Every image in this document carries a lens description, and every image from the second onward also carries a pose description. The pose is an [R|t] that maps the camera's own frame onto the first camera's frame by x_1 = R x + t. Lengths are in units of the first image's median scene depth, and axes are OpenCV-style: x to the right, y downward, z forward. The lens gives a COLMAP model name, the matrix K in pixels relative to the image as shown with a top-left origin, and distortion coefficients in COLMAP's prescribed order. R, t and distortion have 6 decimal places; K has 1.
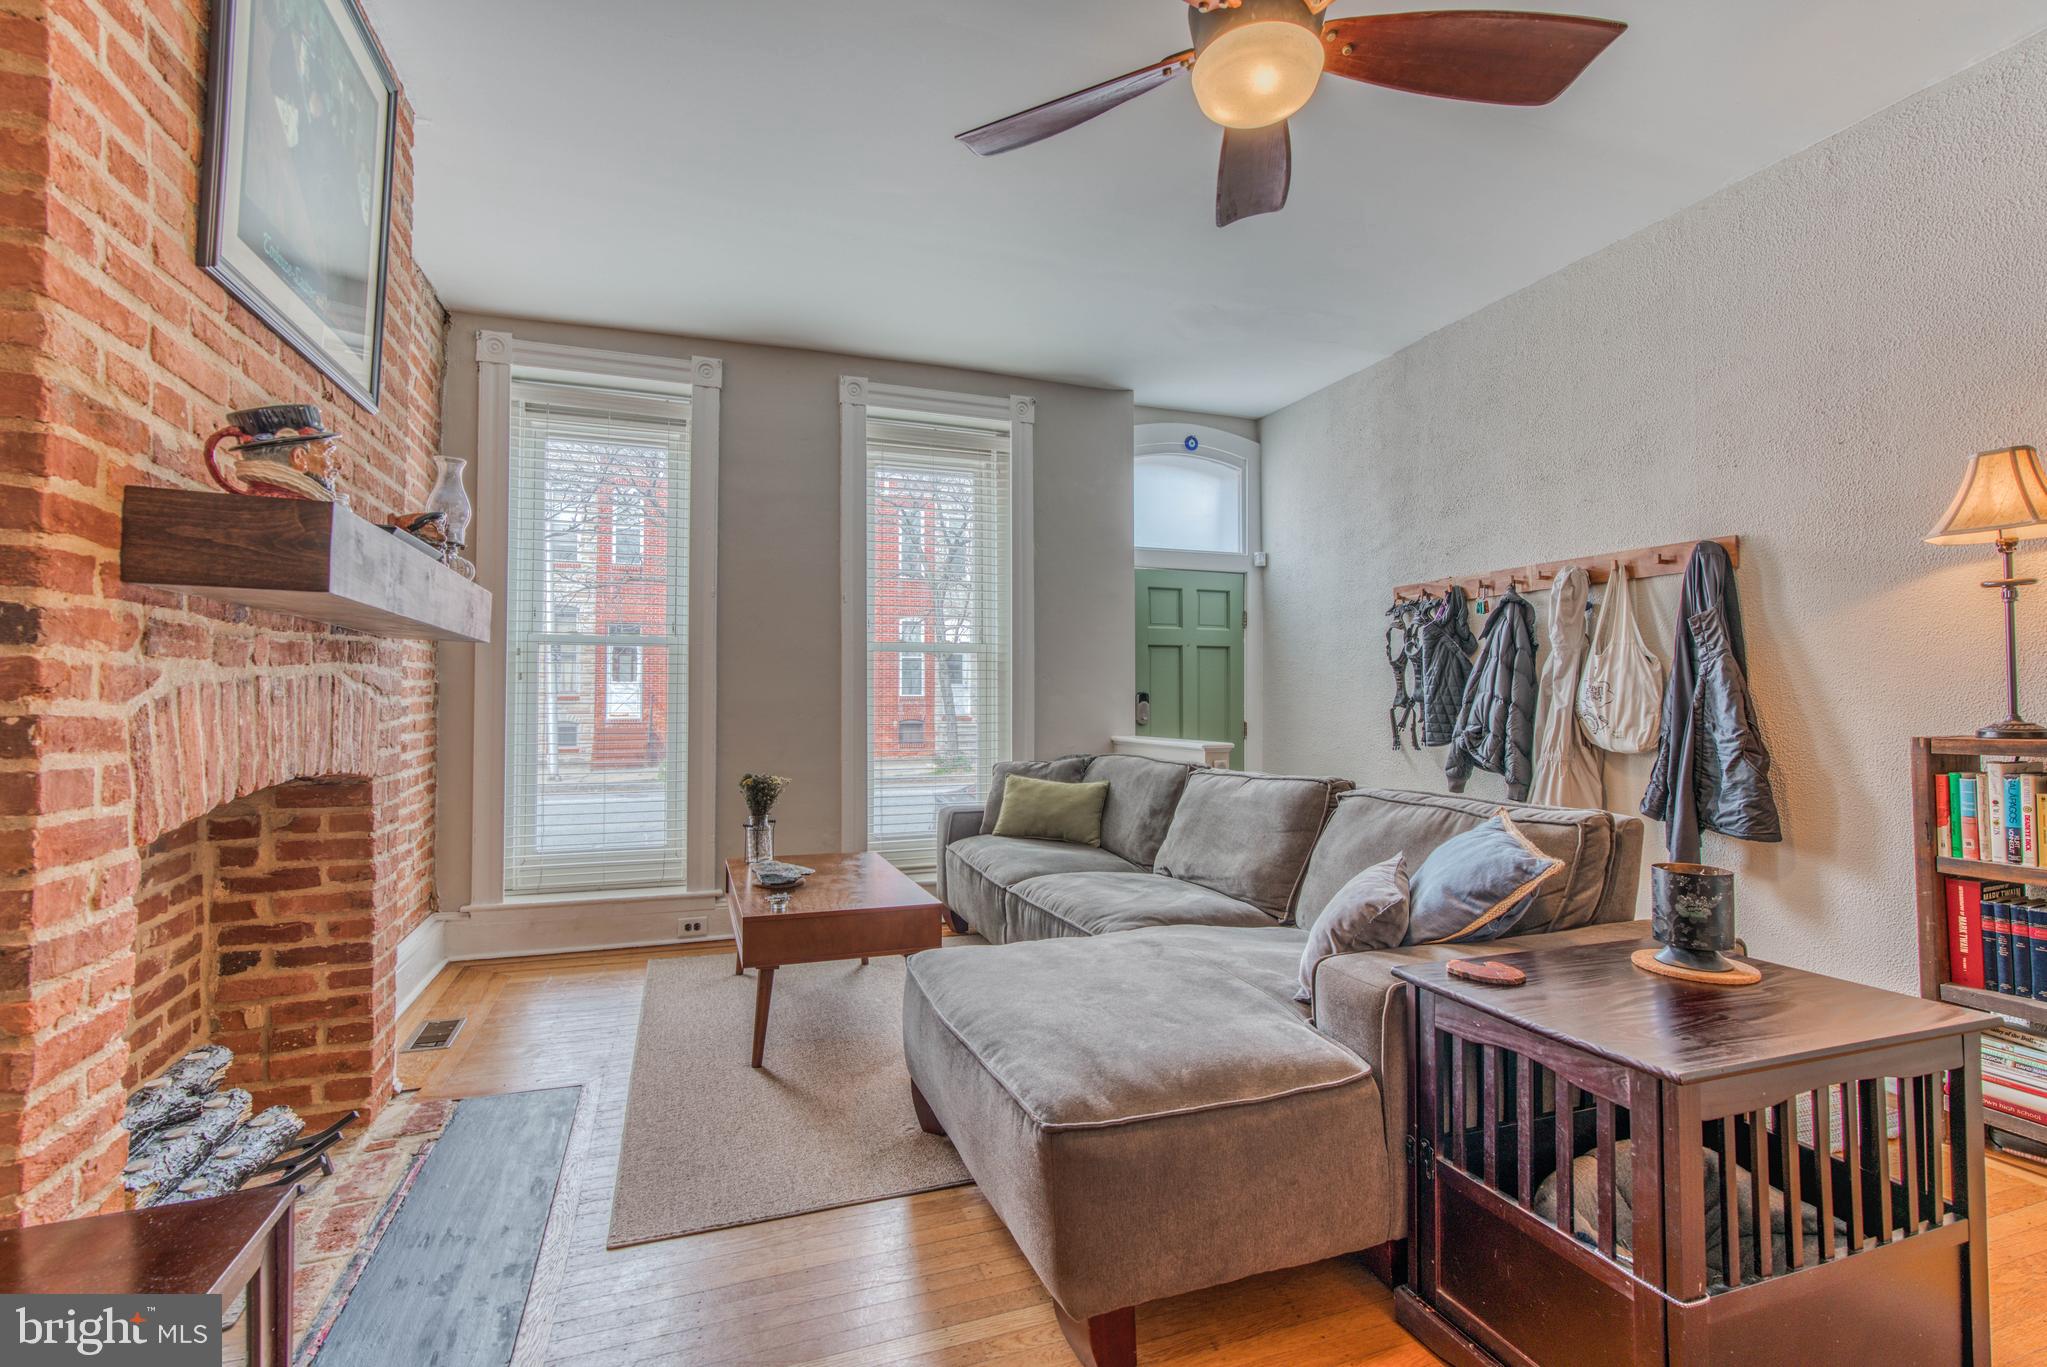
lens RADIAL K [[916.5, 0, 1009.7], [0, 916.5, 680.0], [0, 0, 1]] dist [-0.019475, 0.018480]
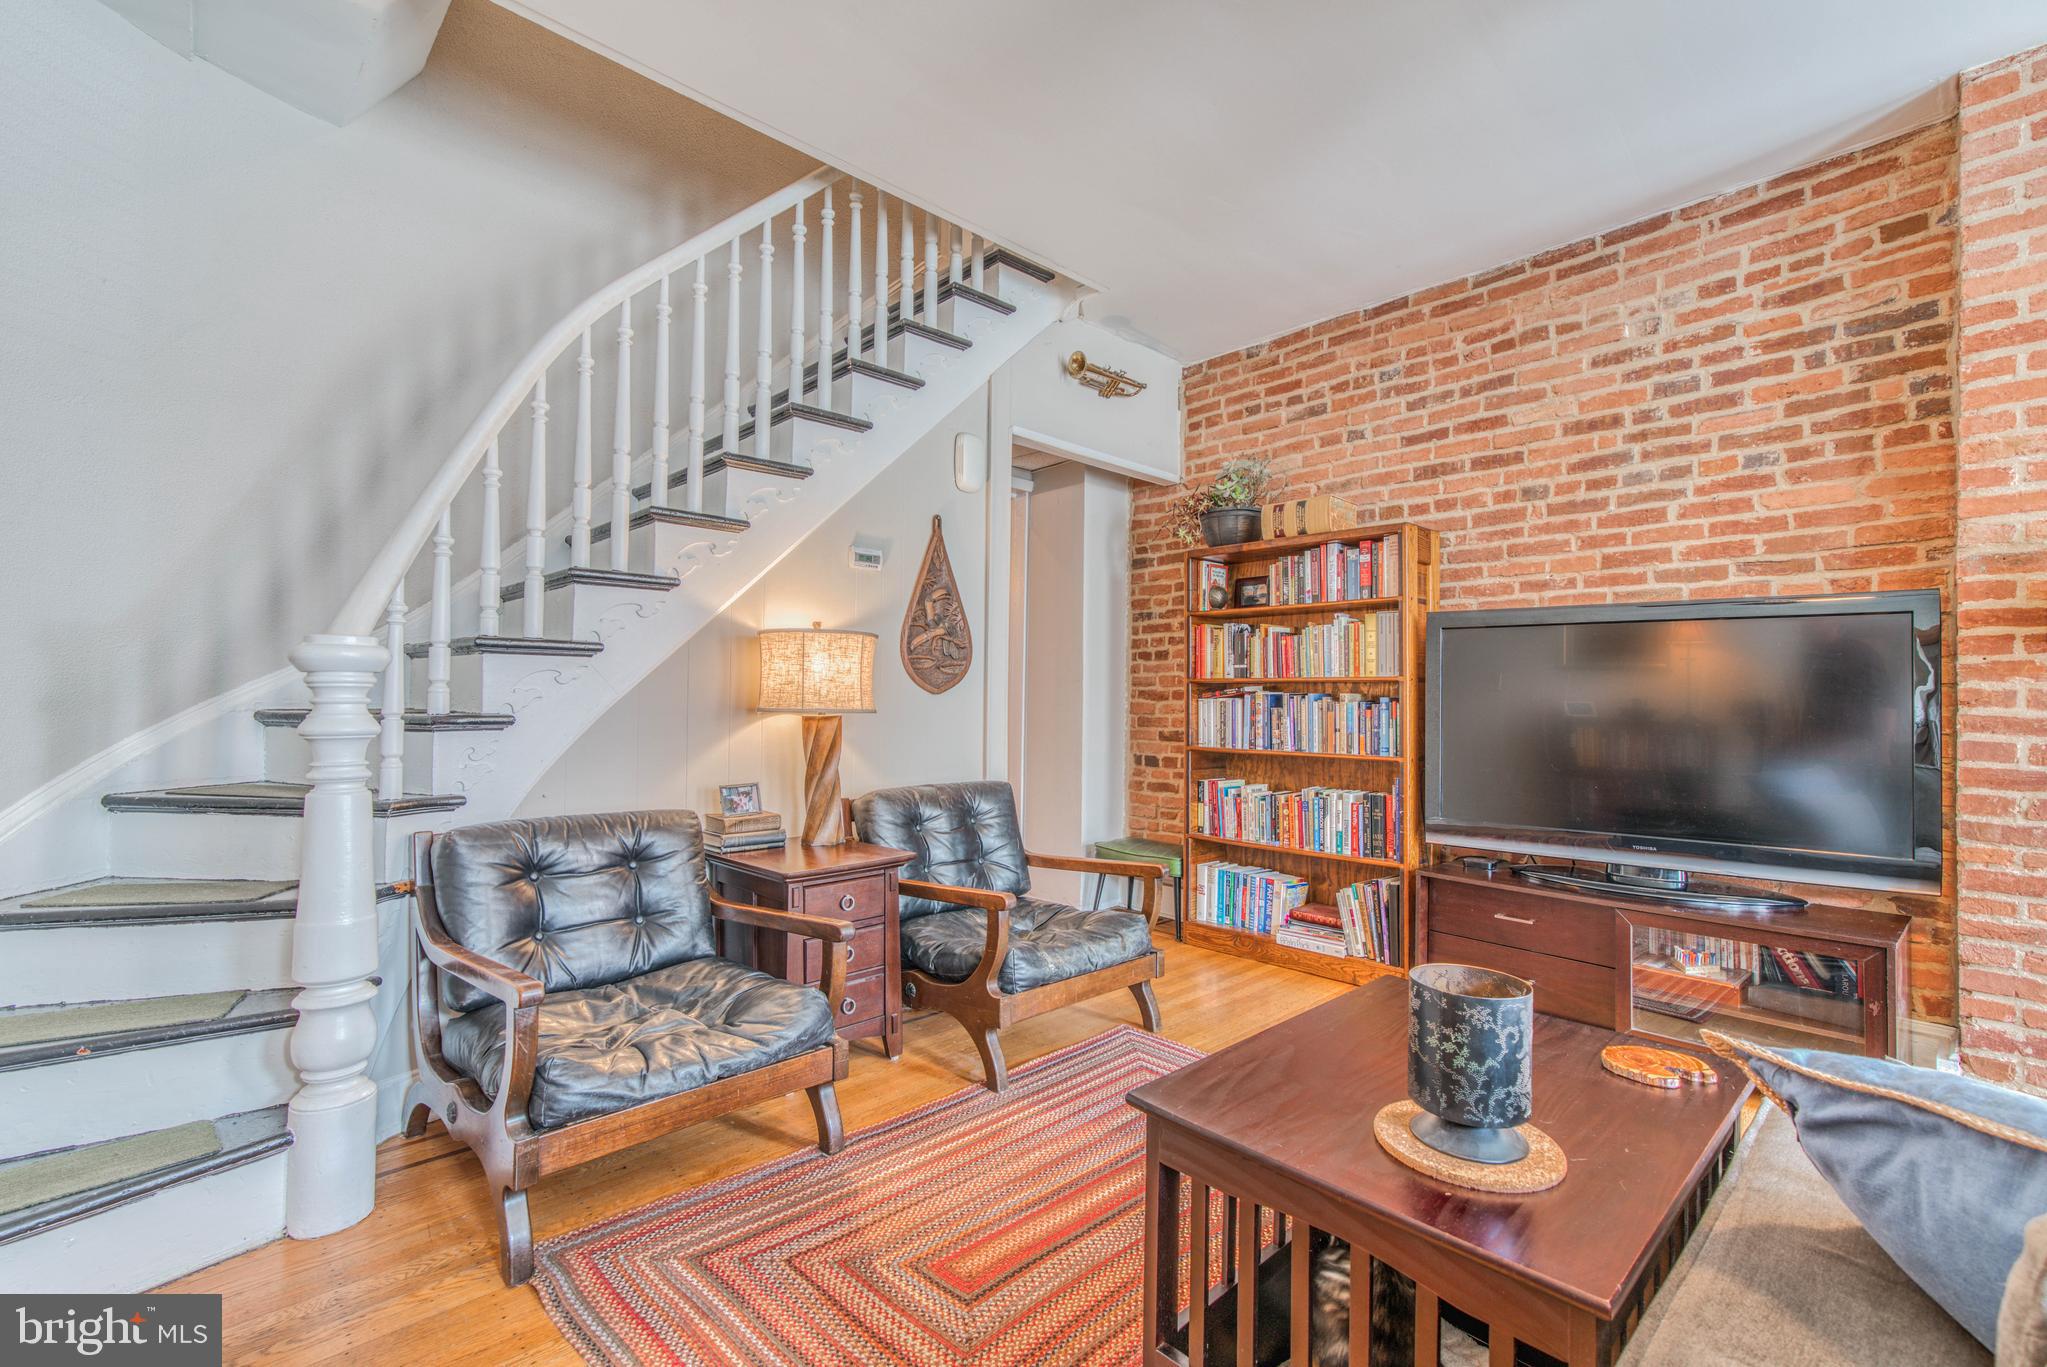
lens RADIAL K [[913.1, 0, 1009.4], [0, 913.1, 682.6], [0, 0, 1]] dist [-0.020947, 0.018086]
pose [[-0.917933, -0.018335, -0.396311, 0.685113], [-0.007138, 0.999533, -0.029710, 0.016474], [0.396671, -0.024443, -0.917636, 0.774147]]
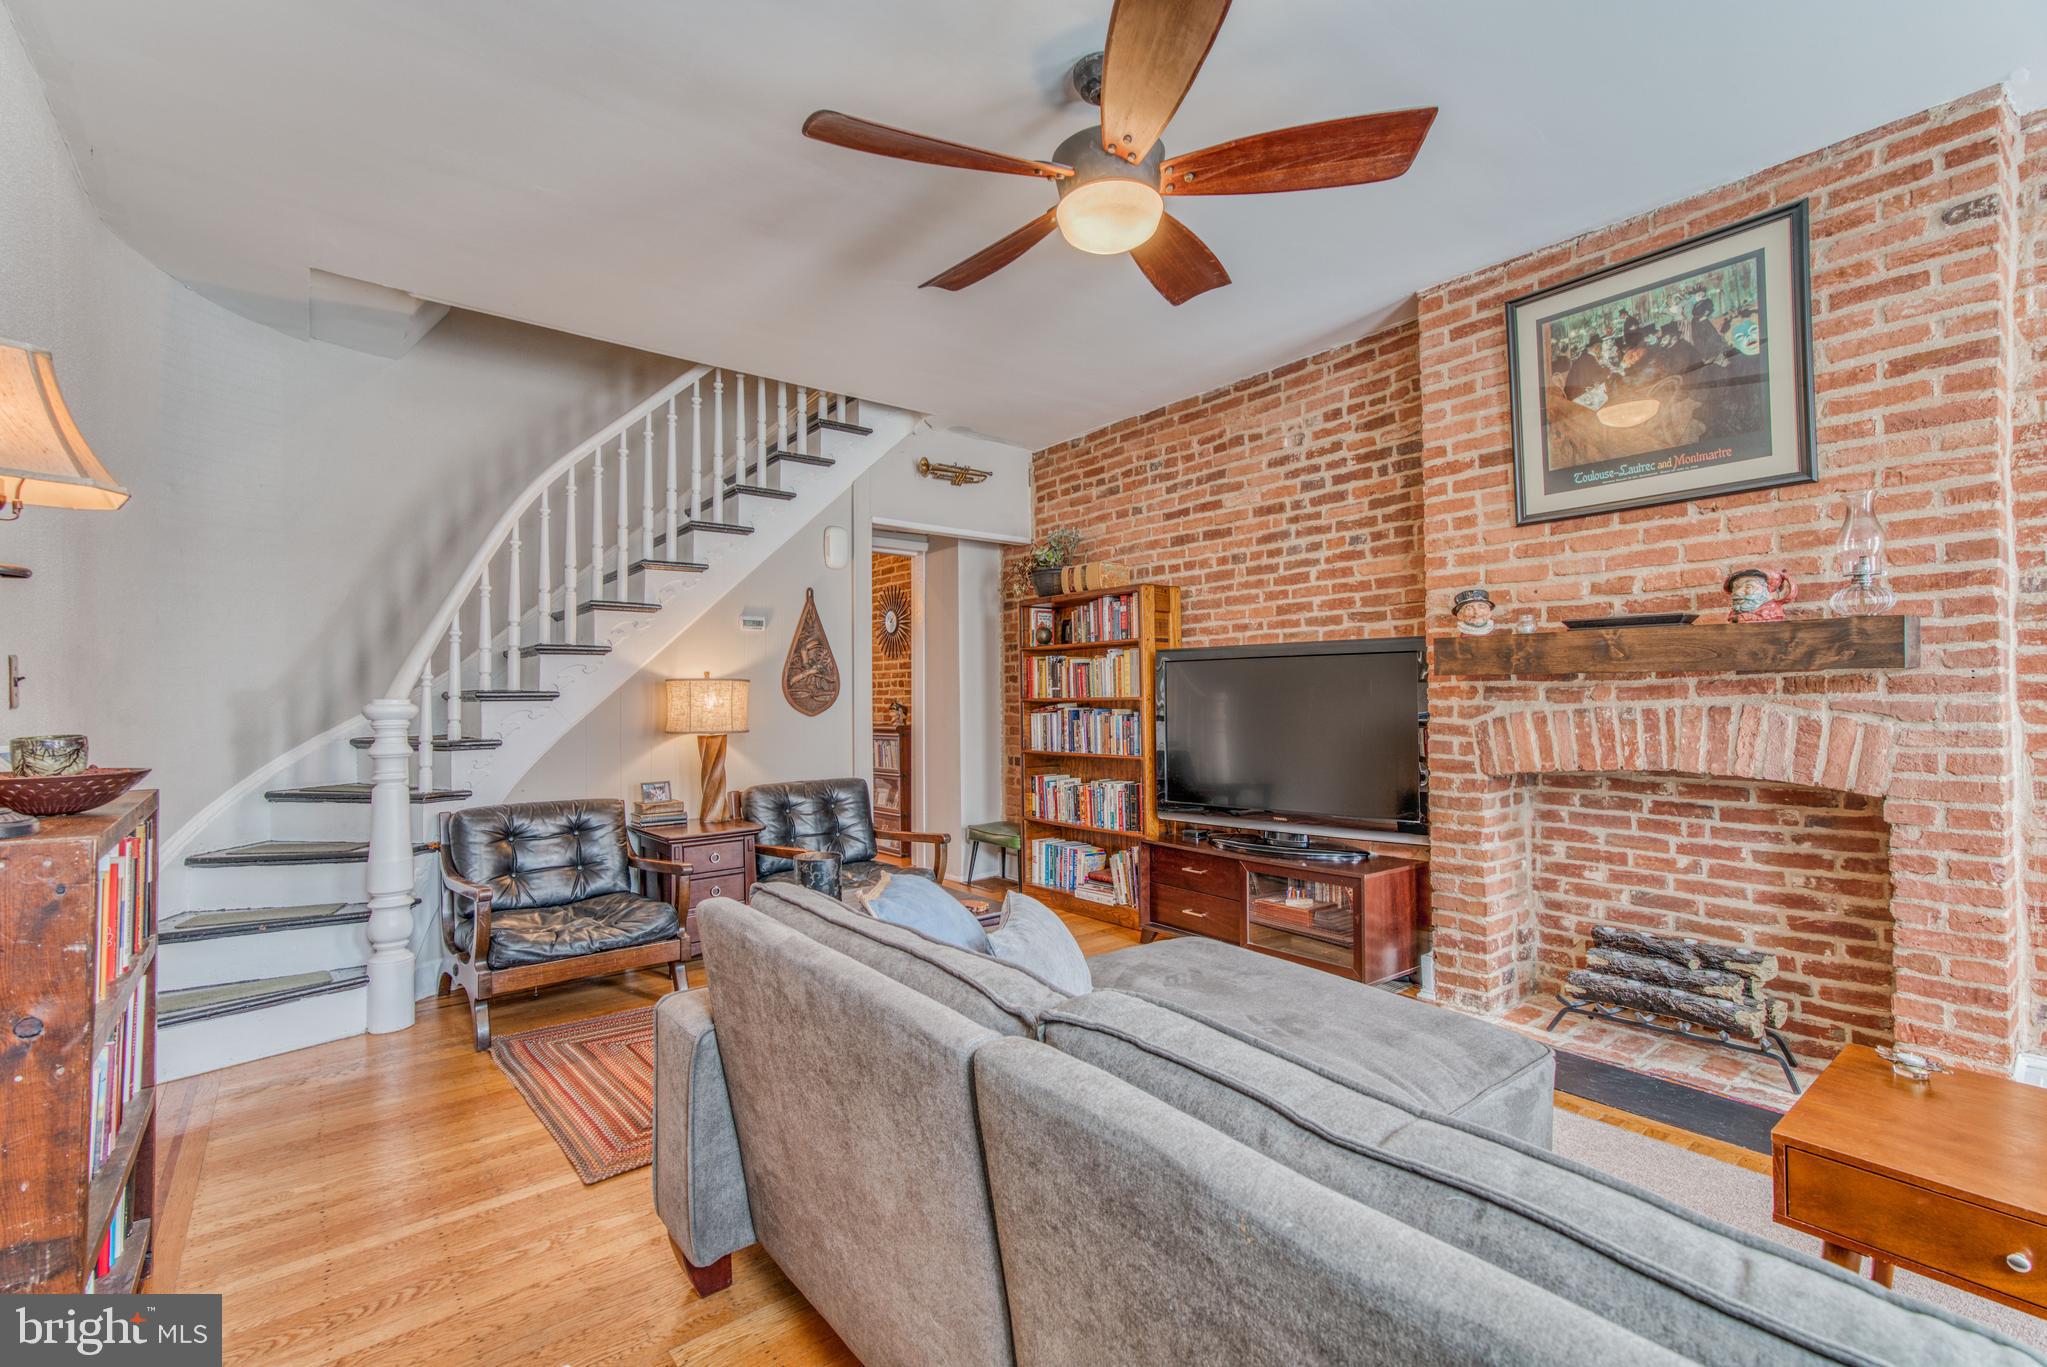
lens RADIAL K [[916.5, 0, 1009.7], [0, 916.5, 680.0], [0, 0, 1]] dist [-0.019475, 0.018480]
pose [[-0.947721, 0.001351, -0.319097, 0.496696], [0.012884, 0.999338, -0.034034, -0.006771], [0.318840, -0.036366, -0.947111, 1.319860]]
